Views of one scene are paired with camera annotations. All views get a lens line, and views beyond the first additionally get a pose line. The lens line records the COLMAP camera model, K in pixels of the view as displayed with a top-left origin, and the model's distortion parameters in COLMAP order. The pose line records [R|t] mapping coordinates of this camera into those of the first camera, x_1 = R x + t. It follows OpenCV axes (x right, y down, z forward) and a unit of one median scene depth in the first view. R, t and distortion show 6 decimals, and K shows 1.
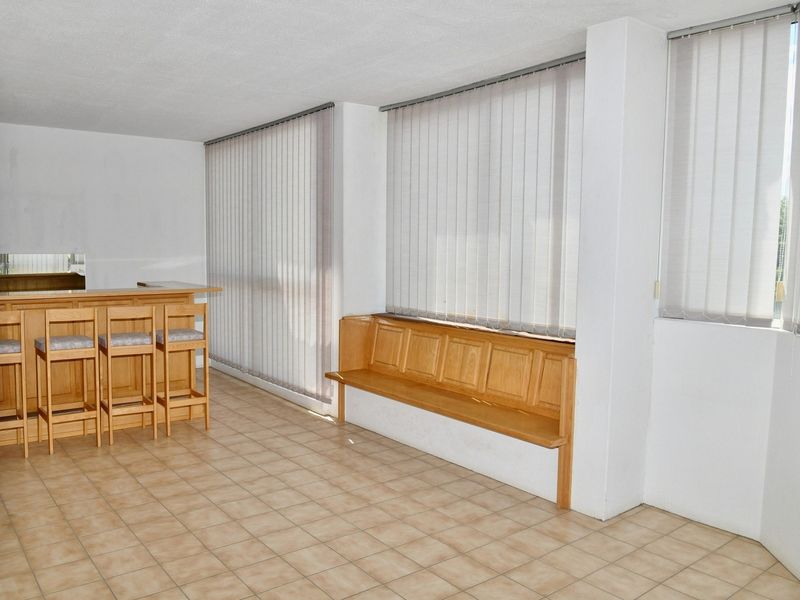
lens RADIAL K [[613.9, 0, 399.3], [0, 613.9, 300.9], [0, 0, 1]] dist [-0.039996, 0.009380]
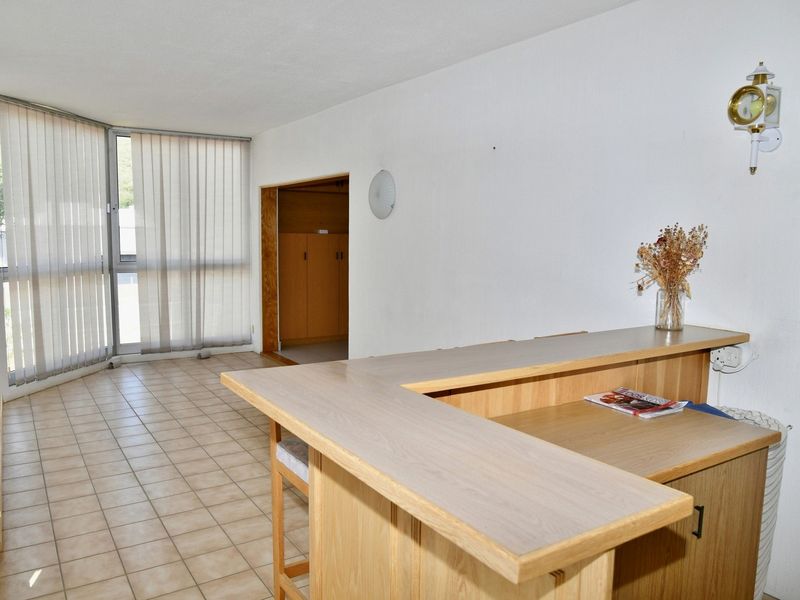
lens RADIAL K [[613.9, 0, 400.2], [0, 613.9, 301.4], [0, 0, 1]] dist [-0.039996, 0.009380]
pose [[-0.993269, -0.041822, 0.108012, -0.621748], [-0.021252, 0.982511, 0.184990, -0.174397], [-0.113860, 0.181449, -0.976787, 1.952982]]
